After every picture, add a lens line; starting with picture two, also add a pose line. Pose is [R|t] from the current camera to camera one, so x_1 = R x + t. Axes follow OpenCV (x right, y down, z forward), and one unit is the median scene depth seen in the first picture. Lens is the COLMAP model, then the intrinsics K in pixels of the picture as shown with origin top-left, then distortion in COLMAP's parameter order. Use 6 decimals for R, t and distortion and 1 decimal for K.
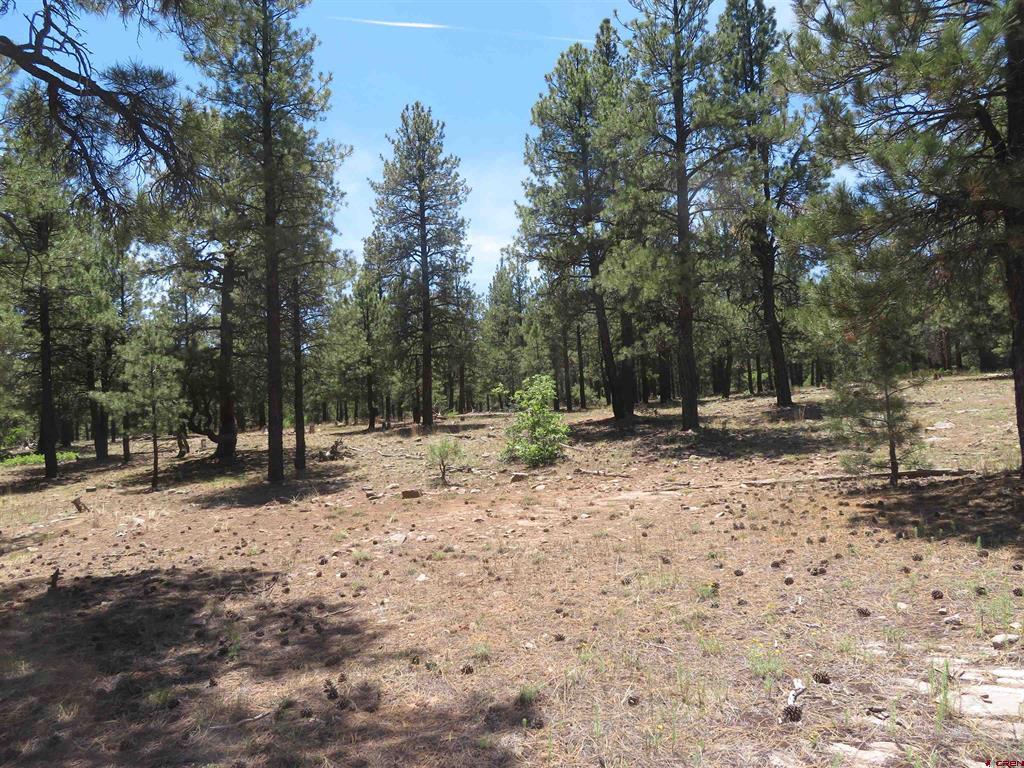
lens RADIAL K [[759.0, 0, 512.0], [0, 759.0, 384.0], [0, 0, 1]] dist [0.000064, 0.004515]
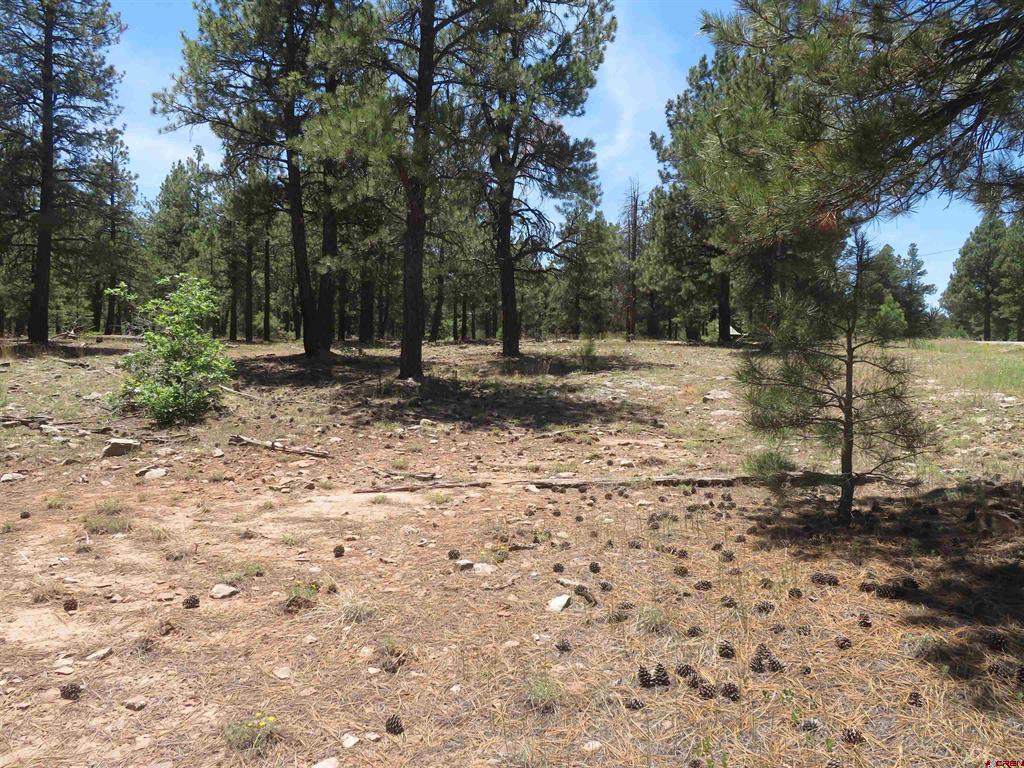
lens RADIAL K [[759.0, 0, 512.0], [0, 759.0, 384.0], [0, 0, 1]] dist [0.000064, 0.004515]
pose [[0.916641, 0.063037, 0.394709, 0.030280], [-0.093158, 0.993984, 0.057599, 0.012281], [-0.388703, -0.089568, 0.916999, 0.247056]]
